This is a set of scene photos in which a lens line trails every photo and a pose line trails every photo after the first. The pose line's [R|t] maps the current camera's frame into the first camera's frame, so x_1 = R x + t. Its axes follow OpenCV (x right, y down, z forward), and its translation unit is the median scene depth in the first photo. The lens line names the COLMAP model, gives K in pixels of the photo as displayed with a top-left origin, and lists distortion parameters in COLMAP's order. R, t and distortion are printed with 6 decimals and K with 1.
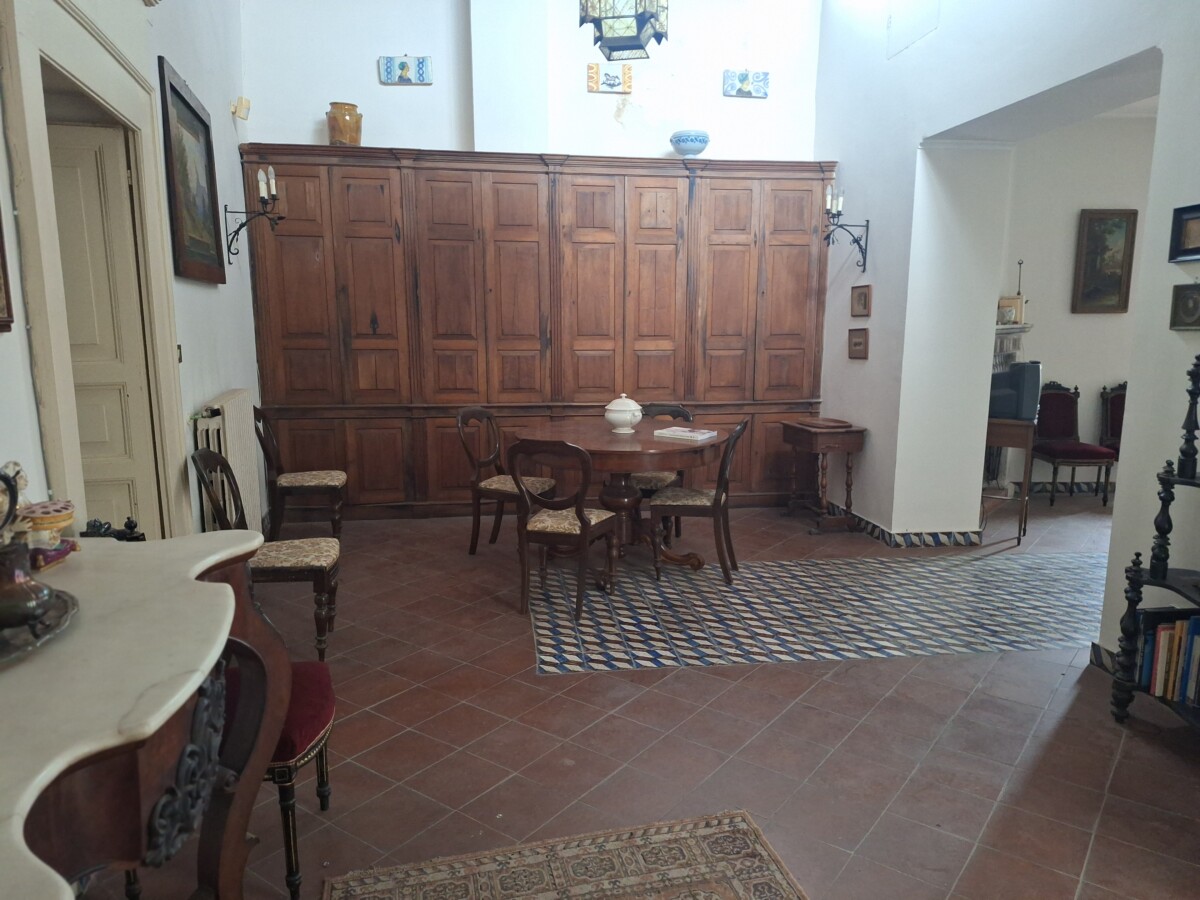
lens RADIAL K [[832.2, 0, 605.5], [0, 832.2, 458.4], [0, 0, 1]] dist [0.038669, -0.033492]
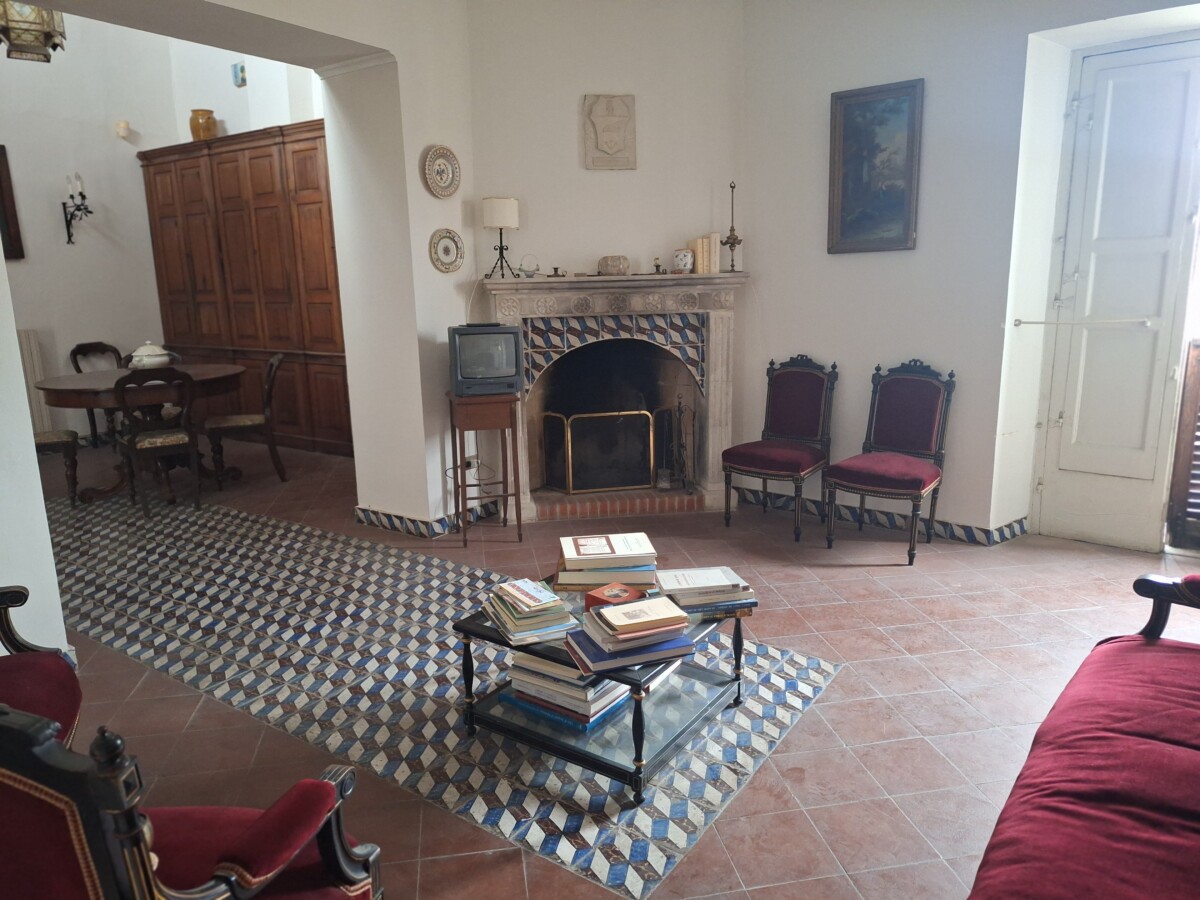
lens RADIAL K [[857.3, 0, 600.0], [0, 857.3, 450.0], [0, 0, 1]] dist [0.049357, -0.000875]
pose [[0.730472, 0.119046, -0.672487, 0.916621], [-0.088689, 0.992887, 0.079428, -0.056571], [0.677159, 0.001622, 0.735835, 0.375589]]
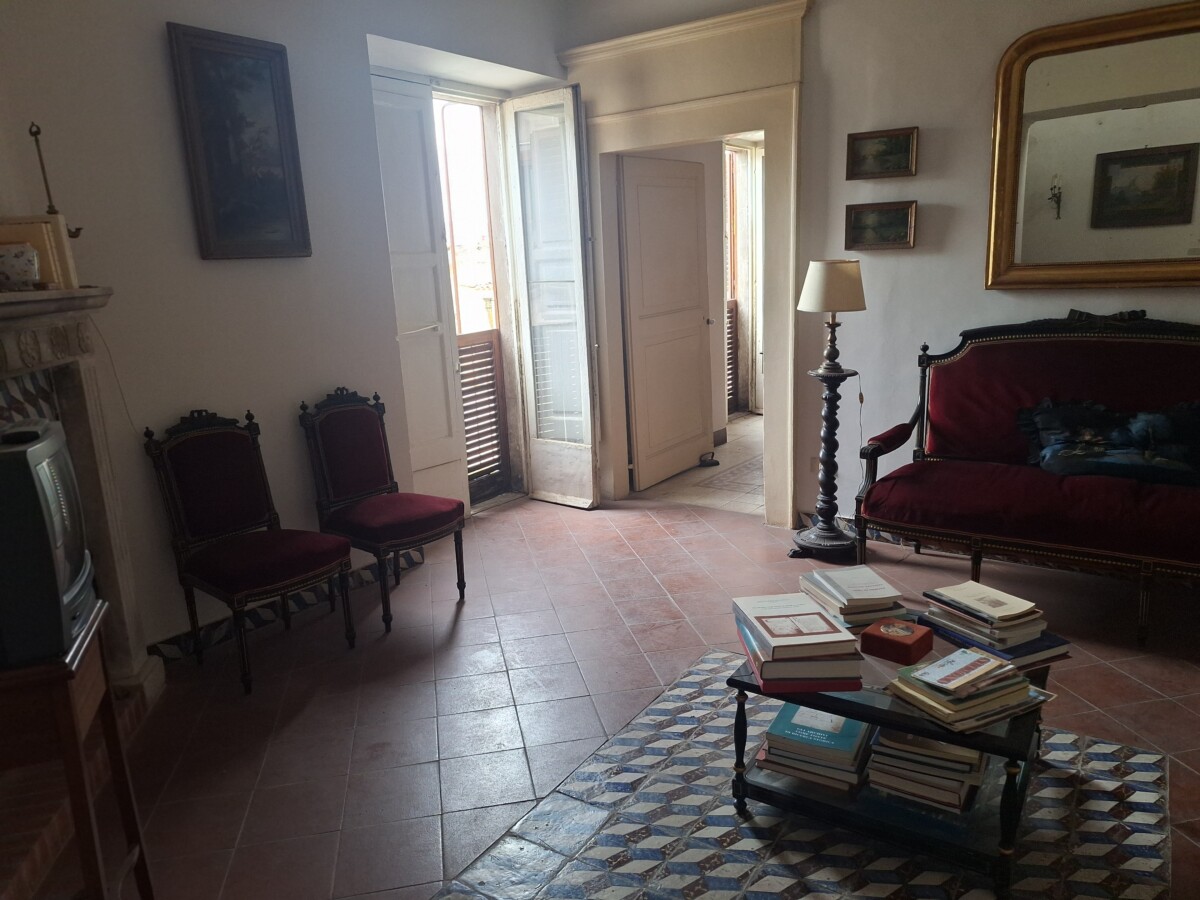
lens RADIAL K [[832.2, 0, 605.5], [0, 832.2, 458.4], [0, 0, 1]] dist [0.038669, -0.033492]
pose [[0.649386, -0.200152, 0.733647, 0.343510], [0.167274, 0.978709, 0.118948, -0.084962], [-0.741834, 0.045477, 0.669040, 0.539780]]
